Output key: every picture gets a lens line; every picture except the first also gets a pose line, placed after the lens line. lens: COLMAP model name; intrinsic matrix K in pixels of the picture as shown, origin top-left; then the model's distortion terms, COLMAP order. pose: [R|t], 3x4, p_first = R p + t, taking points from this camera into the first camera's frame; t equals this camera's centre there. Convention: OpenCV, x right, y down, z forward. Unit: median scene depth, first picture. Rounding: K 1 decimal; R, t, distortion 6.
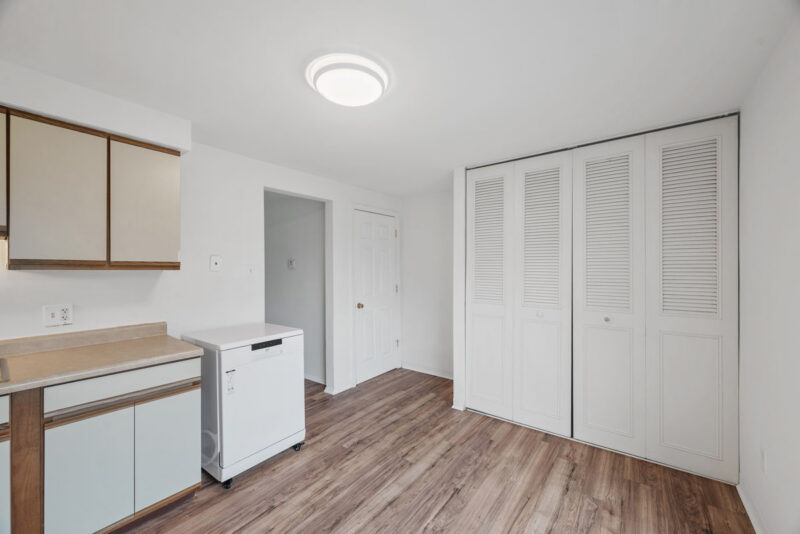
lens RADIAL K [[316.1, 0, 400.7], [0, 316.1, 266.2], [0, 0, 1]] dist [0.000483, 0.000437]
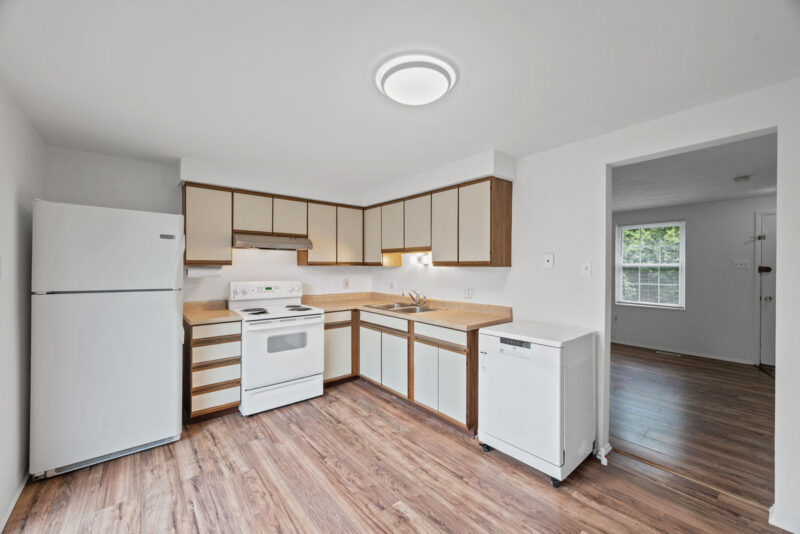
lens RADIAL K [[316.1, 0, 402.4], [0, 316.1, 268.6], [0, 0, 1]] dist [0.000483, 0.000437]
pose [[-0.220029, 0.007553, -0.975464, 0.687162], [0.006071, 0.999961, 0.006373, 0.009398], [0.975475, -0.004520, -0.220066, 0.979883]]
